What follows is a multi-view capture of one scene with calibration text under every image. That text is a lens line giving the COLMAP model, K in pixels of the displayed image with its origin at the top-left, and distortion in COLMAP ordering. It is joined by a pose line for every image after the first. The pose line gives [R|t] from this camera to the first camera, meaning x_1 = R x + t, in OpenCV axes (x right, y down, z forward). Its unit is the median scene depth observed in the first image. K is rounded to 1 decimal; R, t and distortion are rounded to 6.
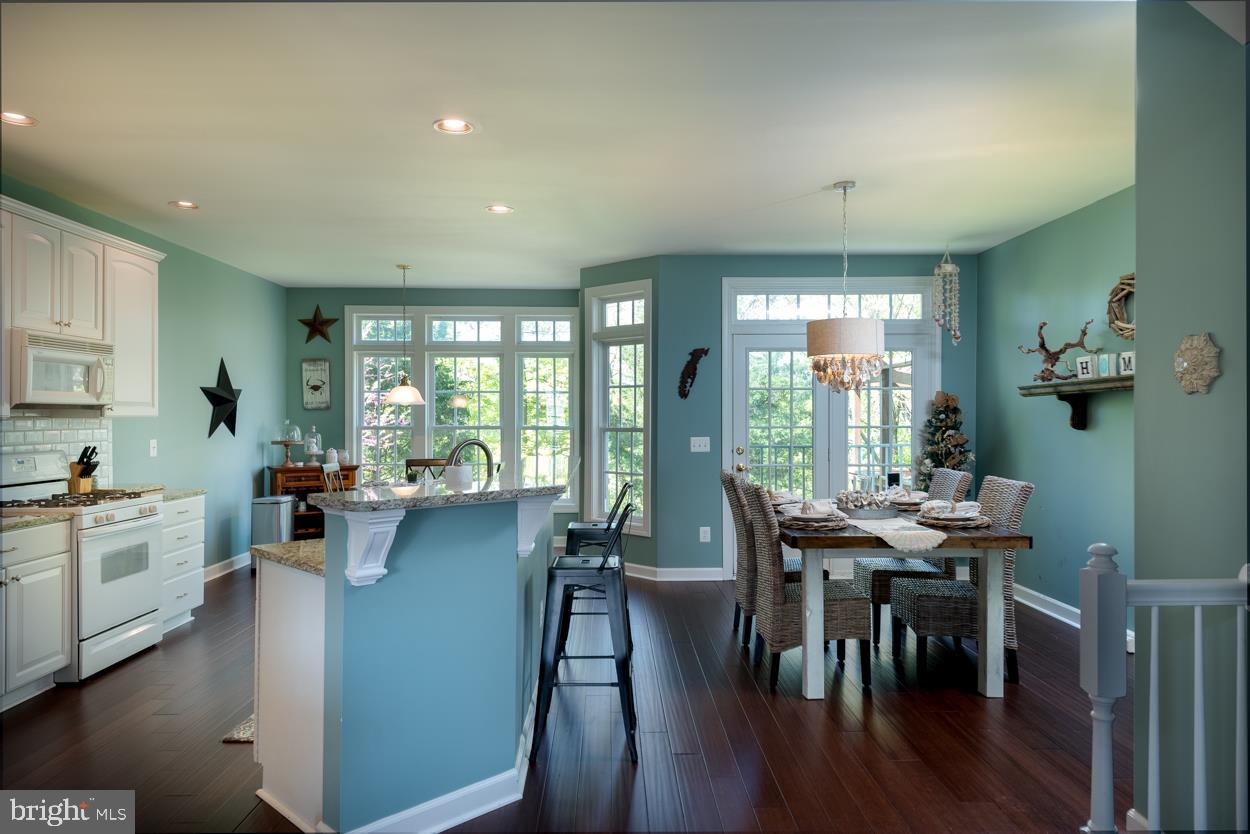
lens RADIAL K [[819.3, 0, 609.2], [0, 819.3, 416.8], [0, 0, 1]] dist [0.006742, -0.000007]
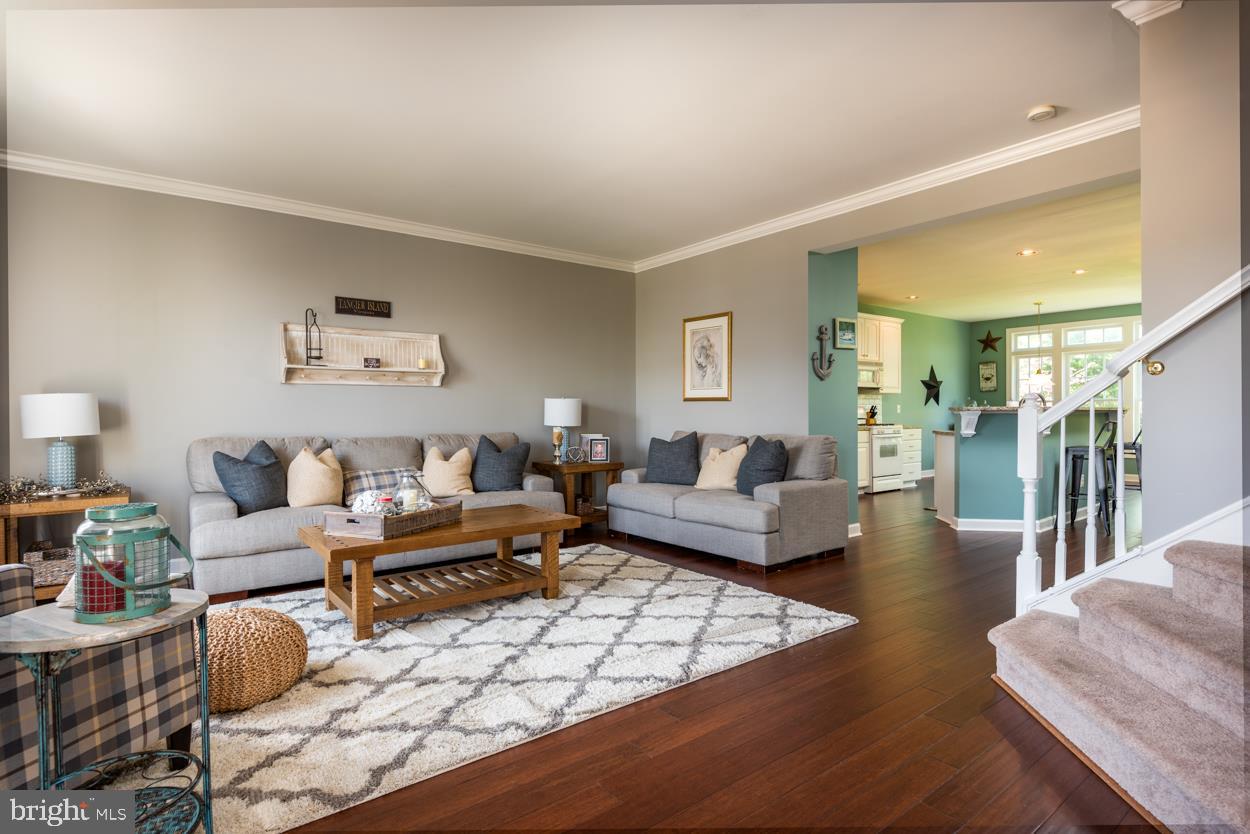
lens RADIAL K [[624.7, 0, 625.0], [0, 624.7, 417.0], [0, 0, 1]] dist [-0.000088, -0.000057]
pose [[0.609894, 0.001169, -0.792482, 0.281870], [0.006693, 0.999956, 0.006626, 0.040422], [0.792455, -0.009345, 0.609859, -0.523254]]
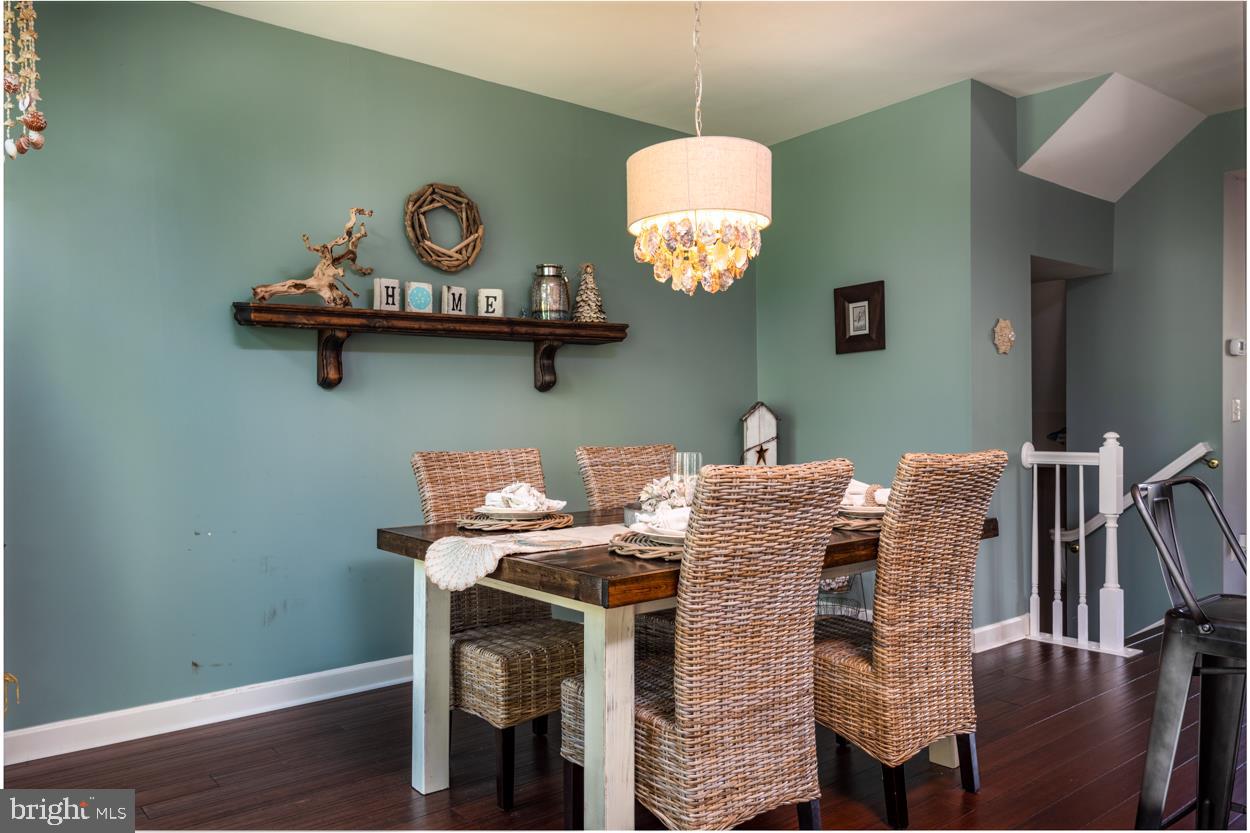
lens RADIAL K [[894.0, 0, 625.0], [0, 894.0, 416.5], [0, 0, 1]] dist [0.000529, 0.000006]
pose [[-0.626791, 0.003686, 0.779178, -0.087506], [0.006946, 0.999976, 0.000857, 0.031283], [-0.779156, 0.005950, -0.626802, 1.018433]]
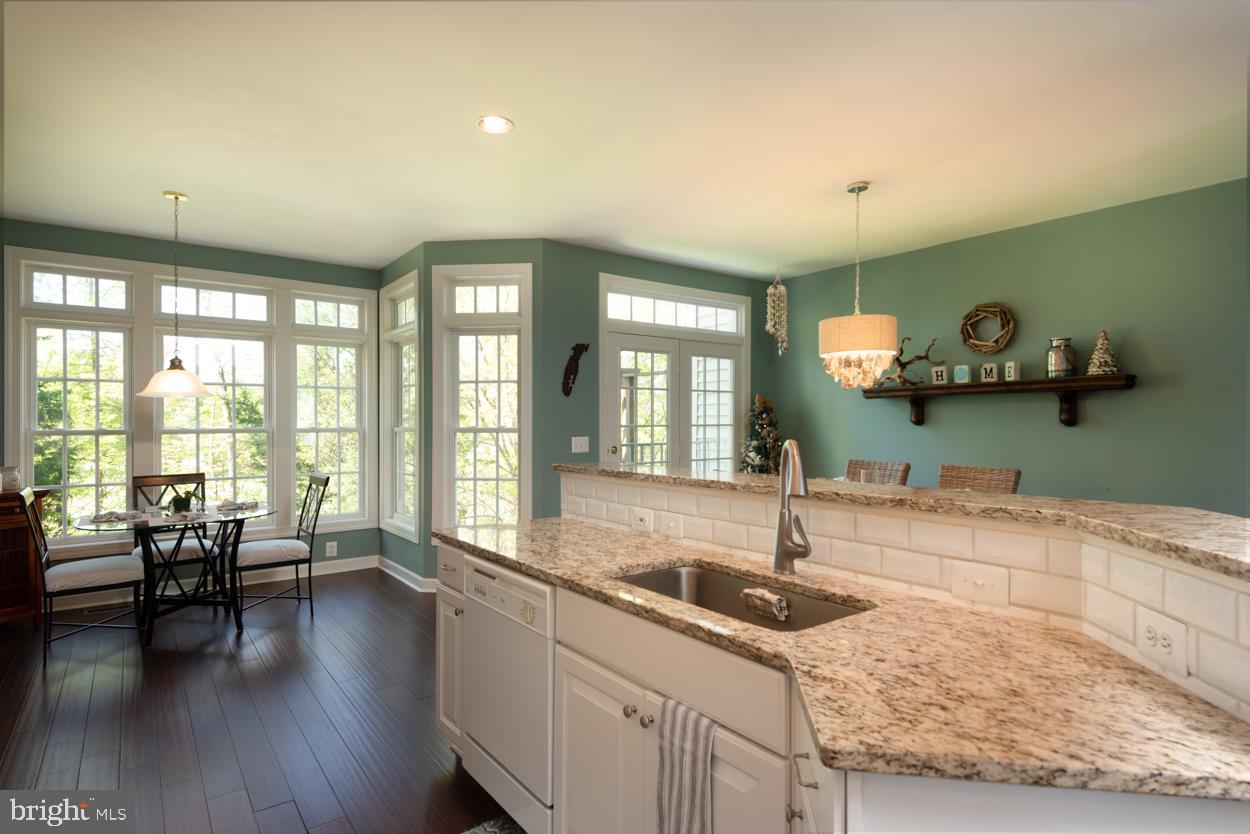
lens RADIAL K [[647.4, 0, 617.8], [0, 647.4, 418.6], [0, 0, 1]] dist [0.021698, -0.001140]
pose [[0.799003, 0.000049, 0.601327, -0.321832], [0.001910, 0.999995, -0.002620, 0.005913], [-0.601323, 0.003242, 0.798999, 0.388792]]
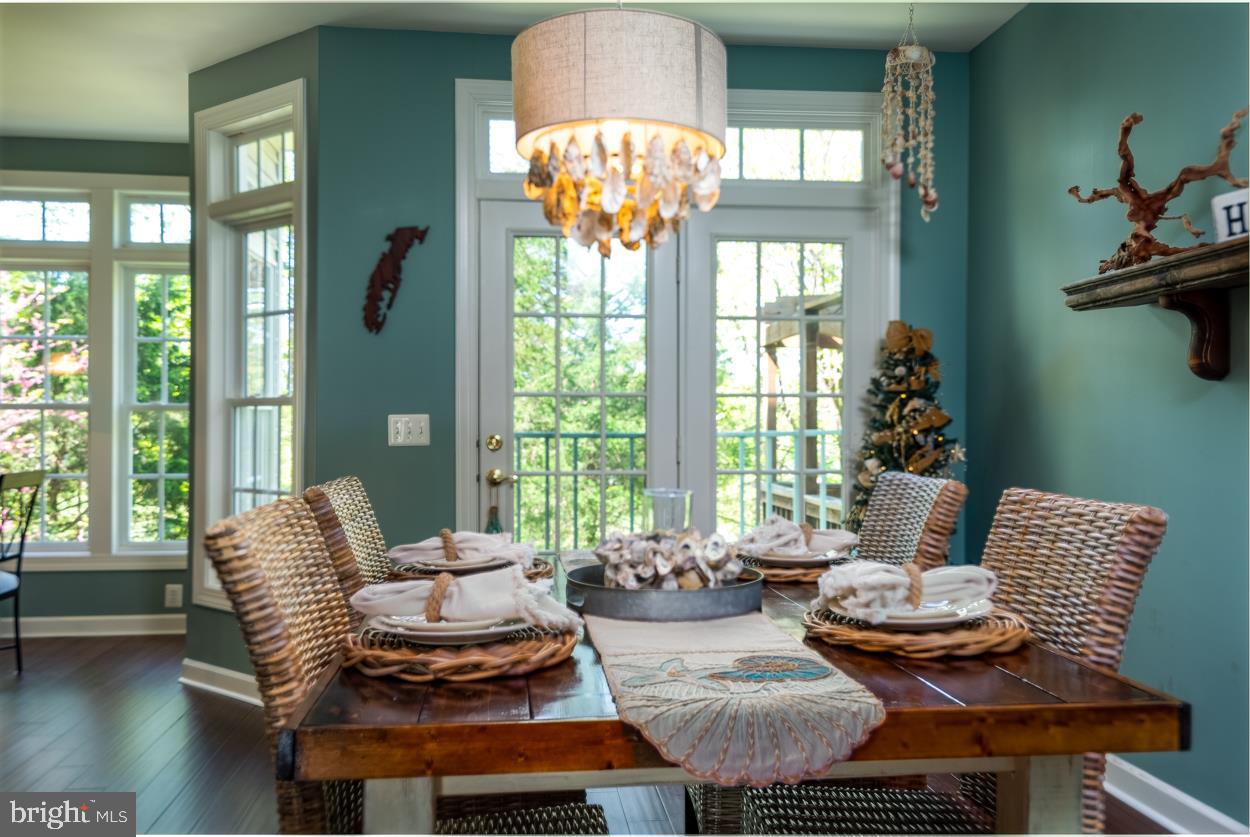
lens RADIAL K [[1037.7, 0, 618.0], [0, 1037.7, 422.8], [0, 0, 1]] dist [0.040239, -0.008405]
pose [[0.994278, 0.001087, 0.106822, 0.174201], [-0.000968, 0.999999, -0.001167, 0.031498], [-0.106823, 0.001057, 0.994277, 0.405489]]
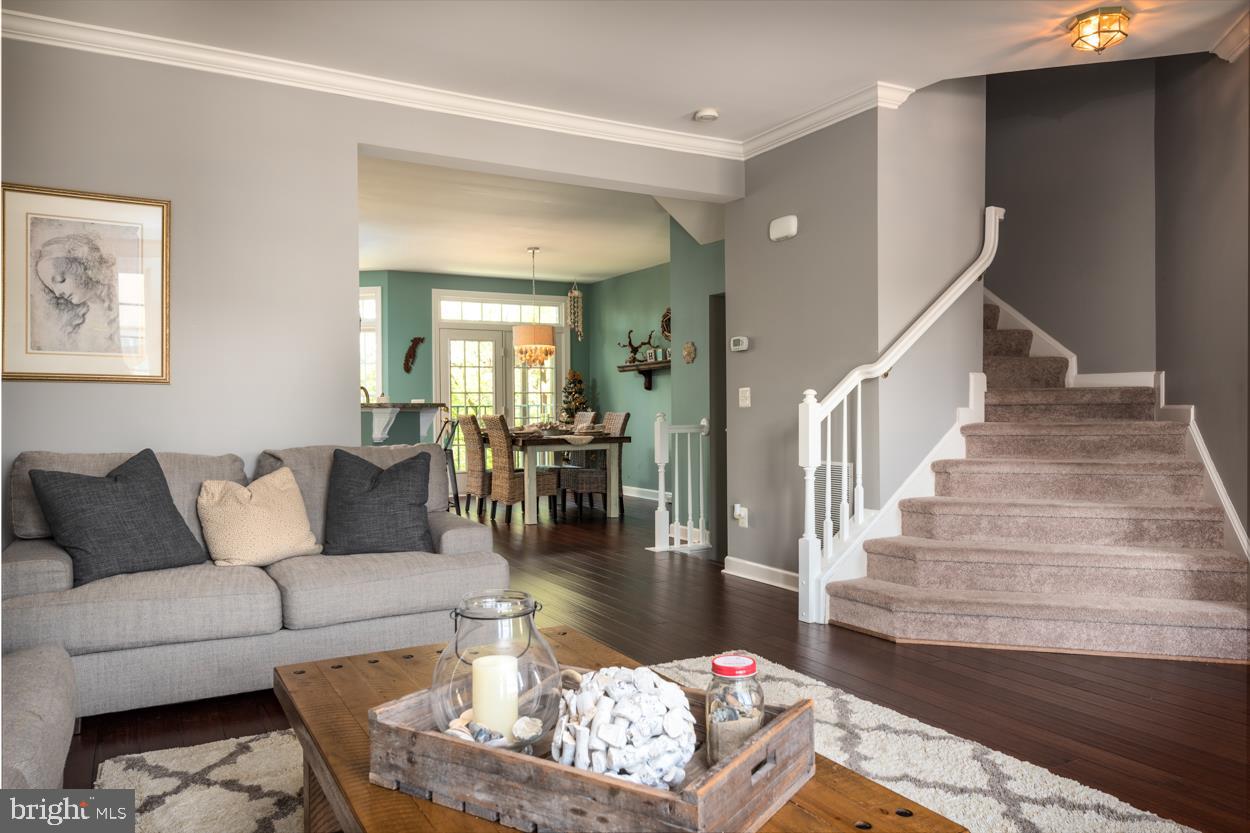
lens RADIAL K [[883.0, 0, 624.3], [0, 883.0, 419.8], [0, 0, 1]] dist [0.000978, -0.000783]
pose [[0.874555, -0.012892, 0.484754, -0.338669], [0.007019, 0.999878, 0.013930, 0.043206], [-0.484875, -0.008780, 0.874540, -0.548874]]
